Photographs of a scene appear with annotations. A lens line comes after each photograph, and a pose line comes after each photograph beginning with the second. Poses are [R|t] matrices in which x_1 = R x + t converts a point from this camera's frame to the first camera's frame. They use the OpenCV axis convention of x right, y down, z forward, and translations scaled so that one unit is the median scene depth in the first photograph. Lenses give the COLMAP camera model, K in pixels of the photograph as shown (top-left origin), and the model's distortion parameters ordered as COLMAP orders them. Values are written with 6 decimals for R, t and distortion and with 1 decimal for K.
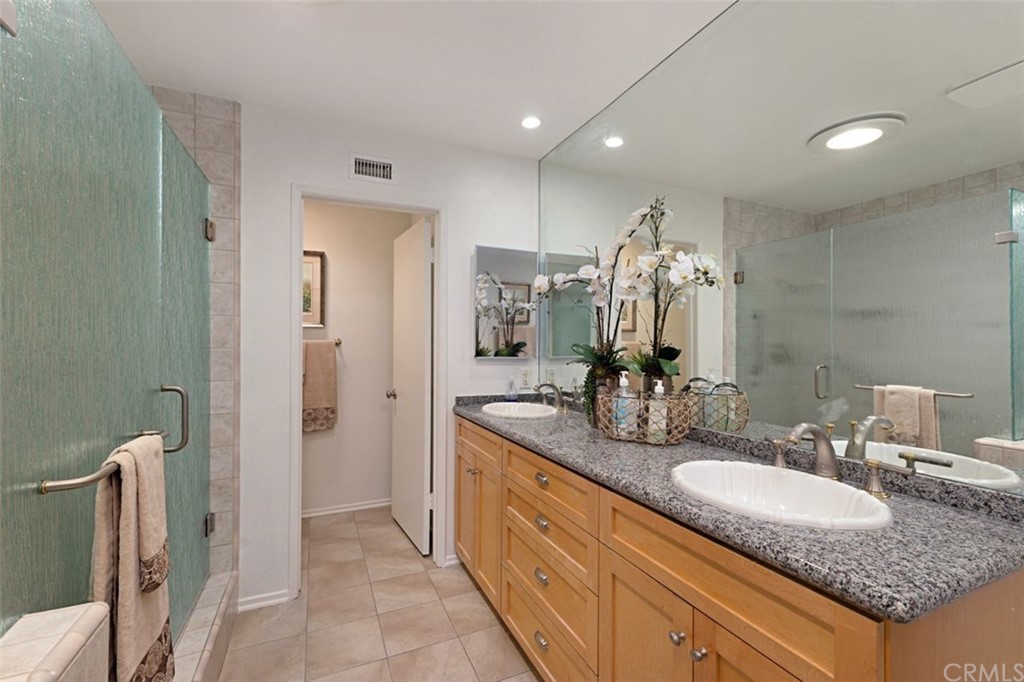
lens RADIAL K [[438.8, 0, 510.5], [0, 438.8, 336.3], [0, 0, 1]] dist [-0.002800, -0.000209]
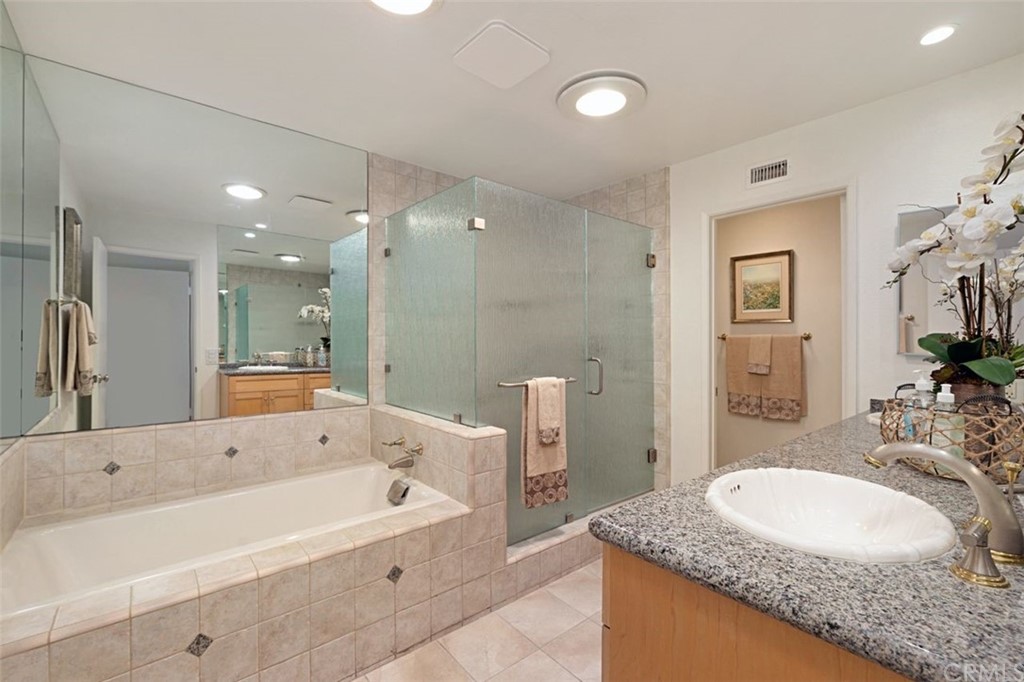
lens RADIAL K [[438.8, 0, 510.5], [0, 438.8, 336.3], [0, 0, 1]] dist [-0.002800, -0.000209]
pose [[0.272435, -0.003387, -0.962168, 0.610156], [0.005518, 0.999983, -0.001958, 0.017732], [0.962158, -0.004775, 0.272449, 0.117547]]
